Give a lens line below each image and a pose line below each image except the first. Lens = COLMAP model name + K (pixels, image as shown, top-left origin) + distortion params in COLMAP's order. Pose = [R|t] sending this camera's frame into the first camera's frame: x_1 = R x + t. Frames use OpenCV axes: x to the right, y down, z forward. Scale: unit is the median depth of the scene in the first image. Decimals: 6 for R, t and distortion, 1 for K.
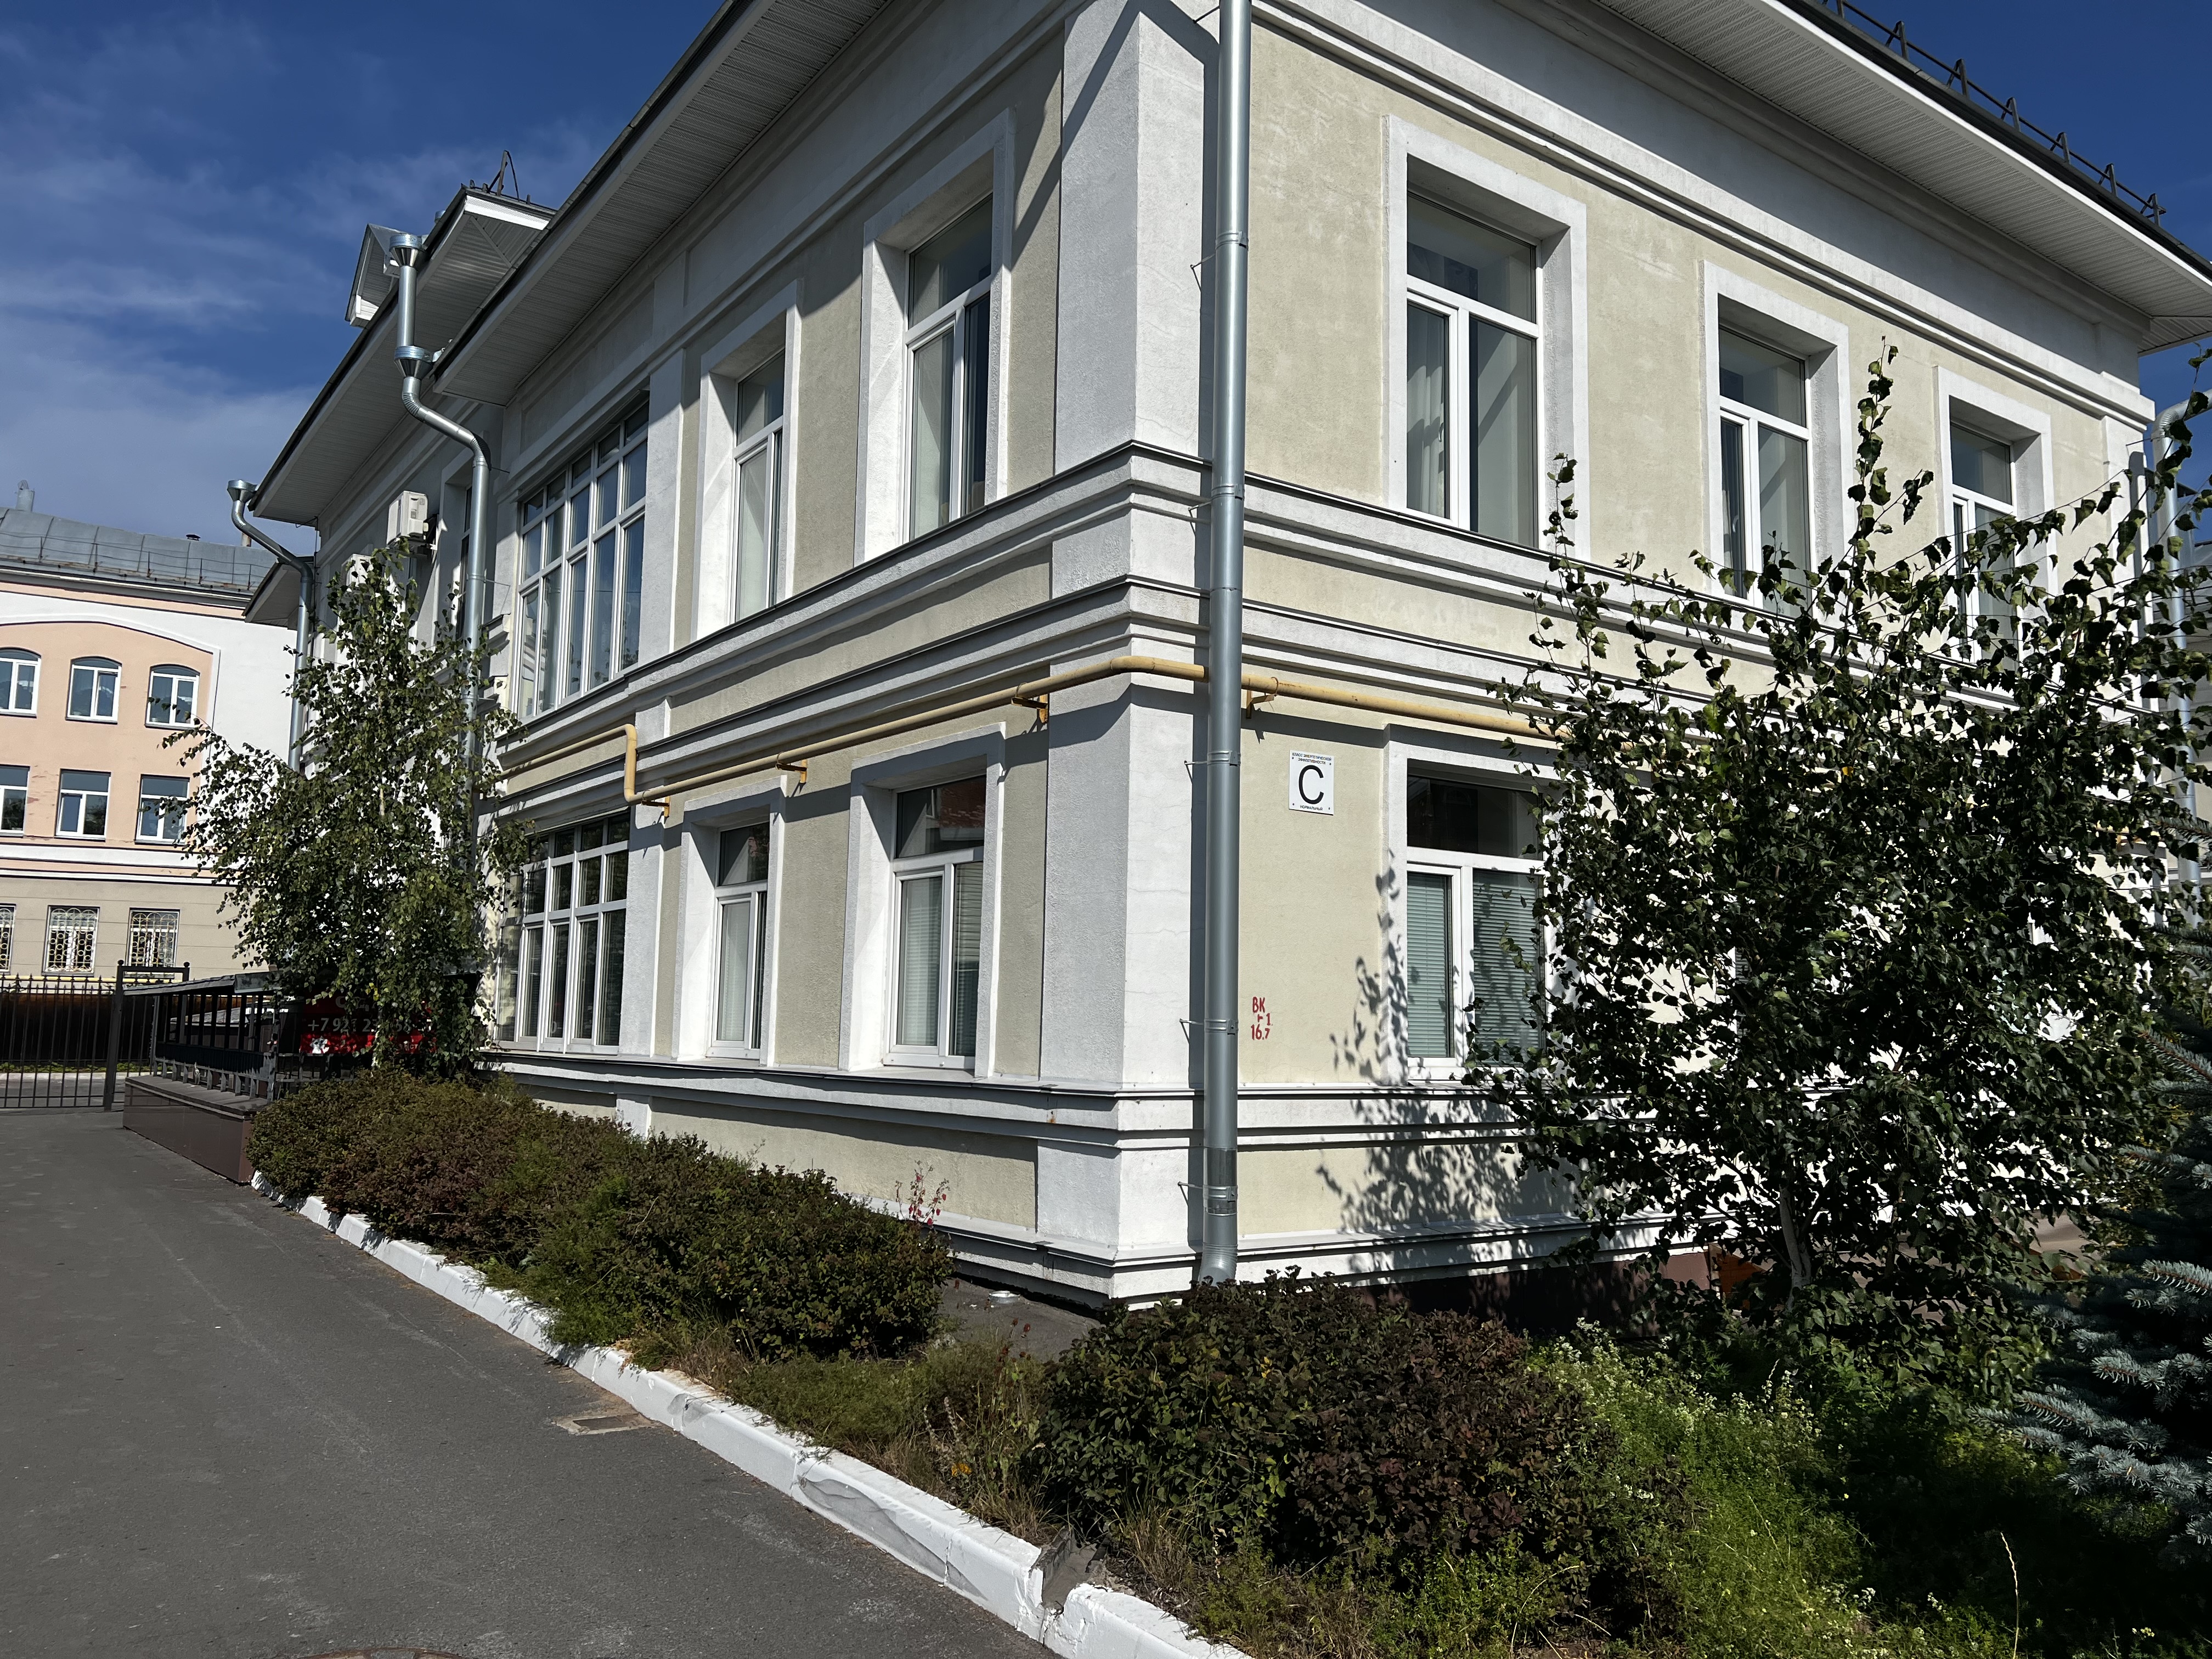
lens RADIAL K [[1634.0, 0, 1128.7], [0, 1634.0, 830.8], [0, 0, 1]] dist [0.016243, -0.038599]
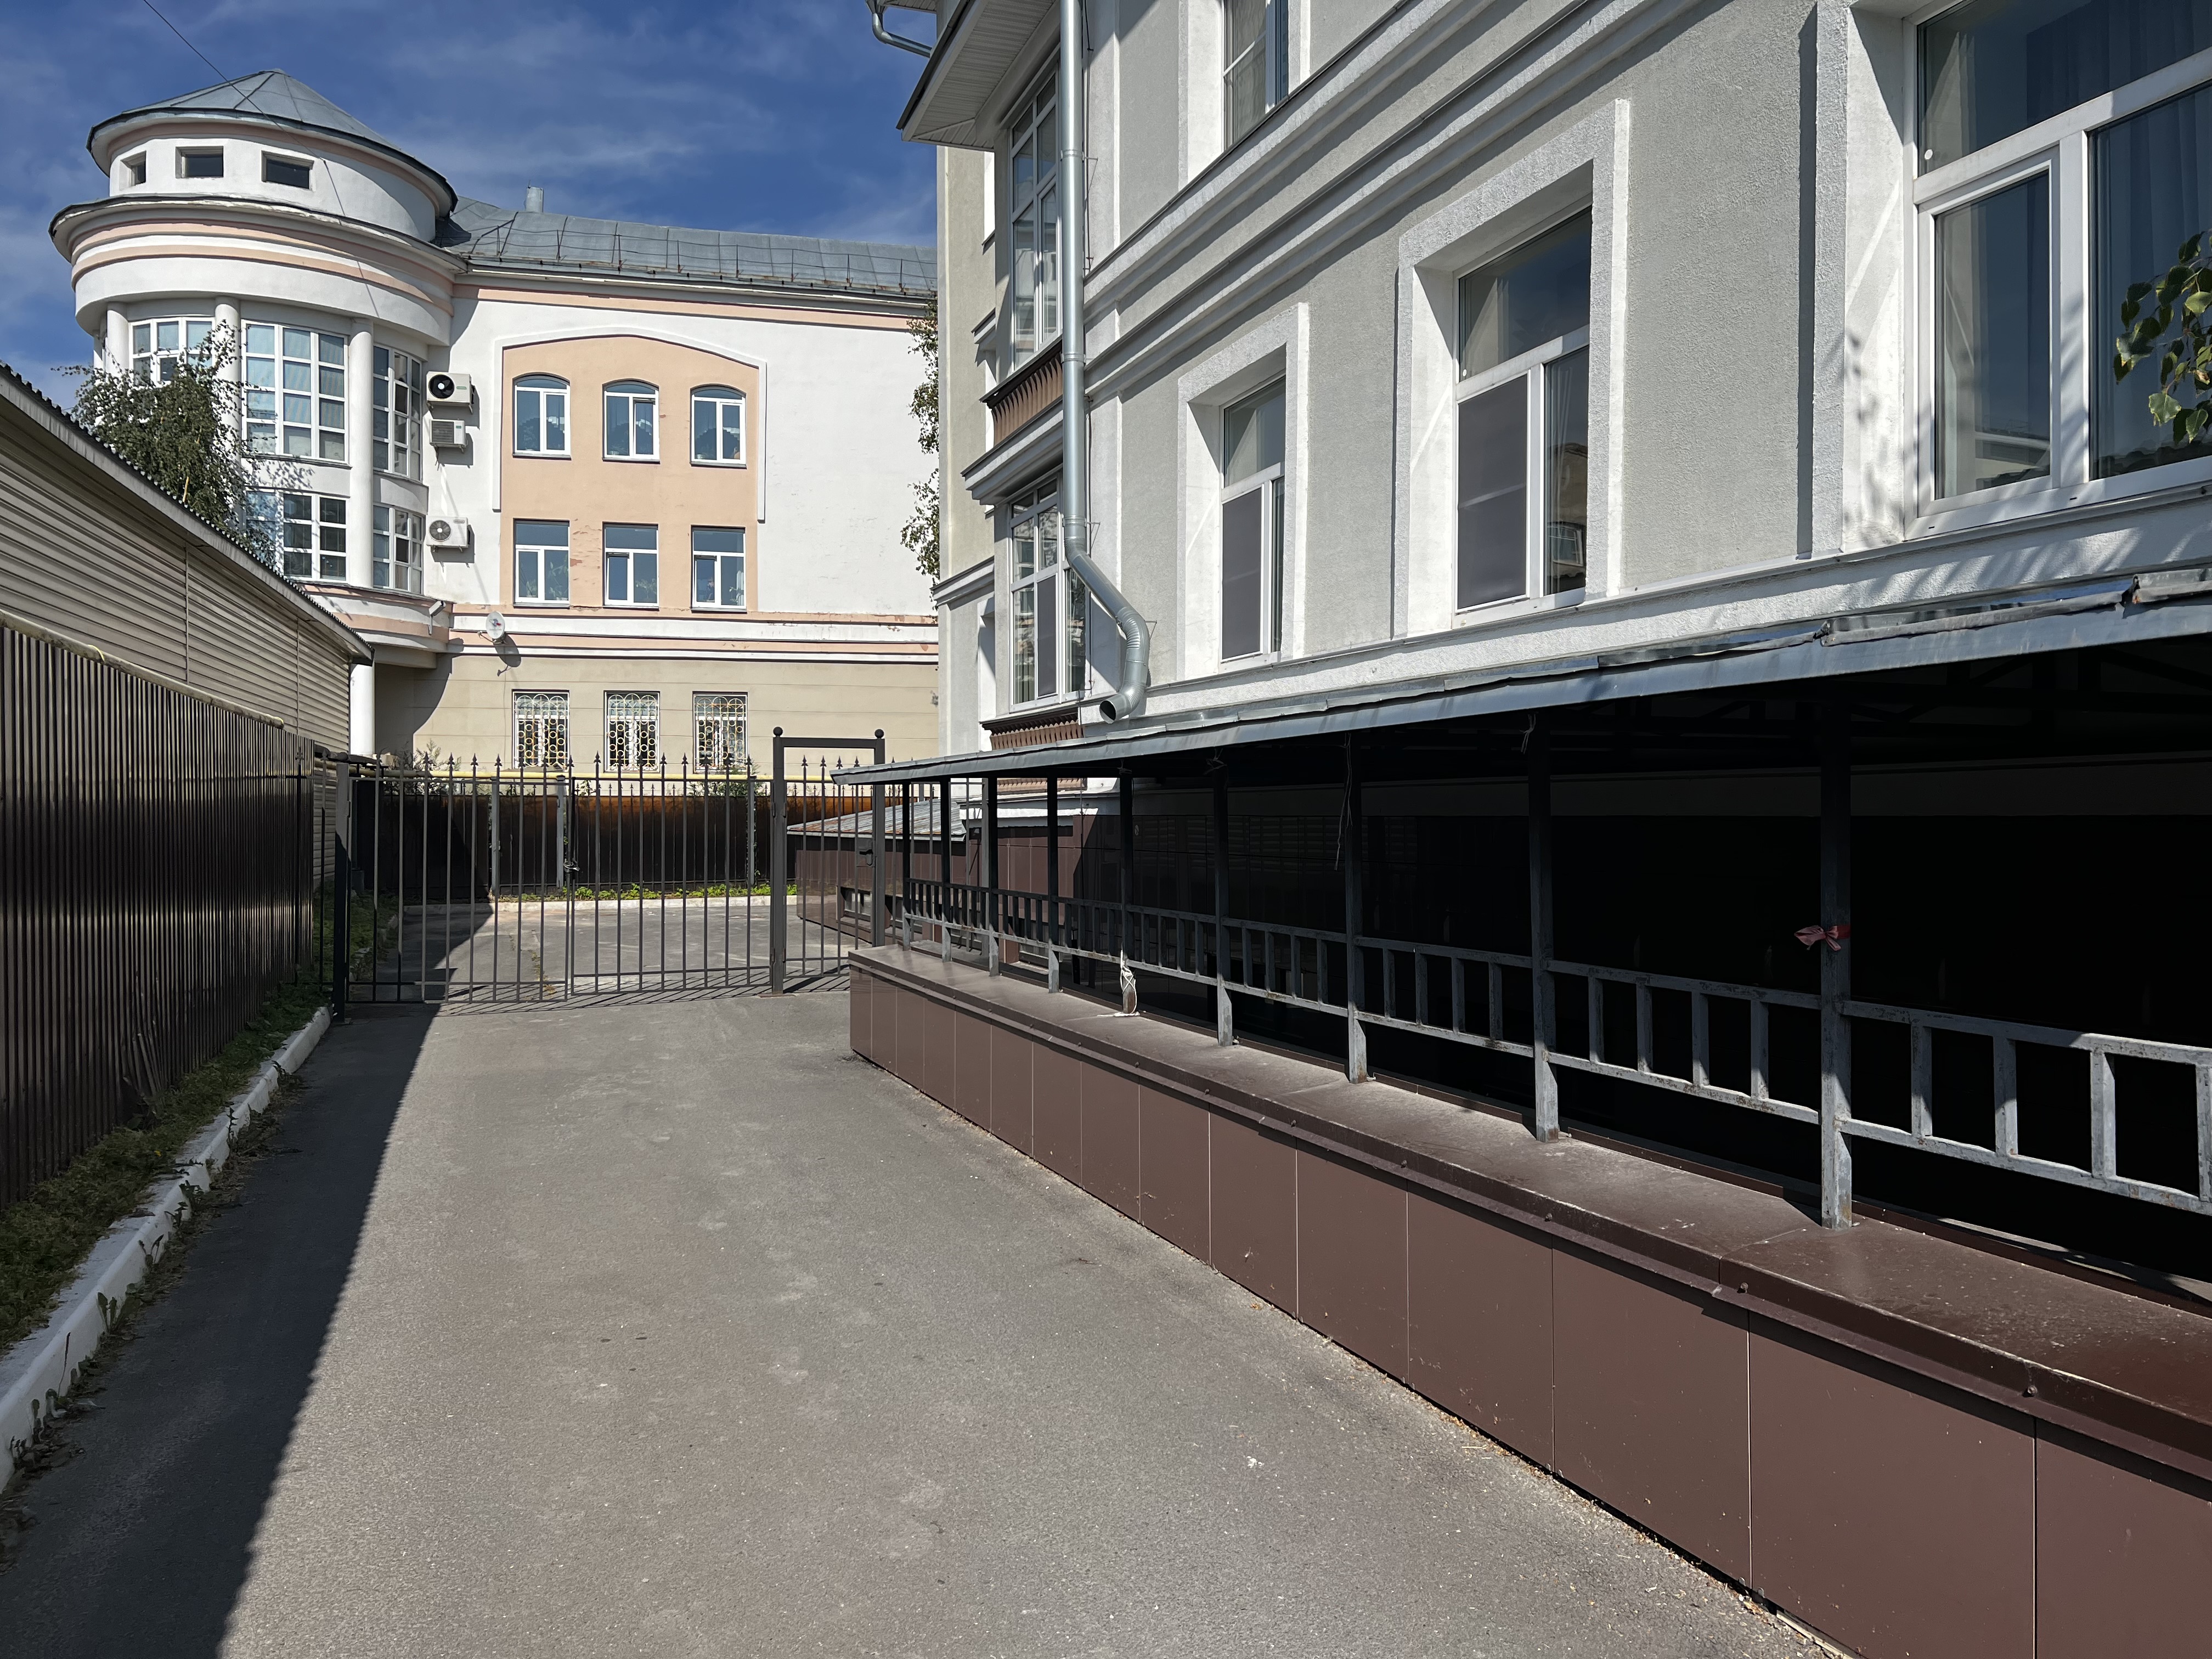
lens RADIAL K [[1634.0, 0, 1083.8], [0, 1634.0, 829.0], [0, 0, 1]] dist [0.016243, -0.038599]
pose [[0.959706, -0.013487, -0.280682, -0.194256], [0.048464, 0.991825, 0.118048, 0.028378], [0.276795, -0.126895, 0.952514, 0.266749]]
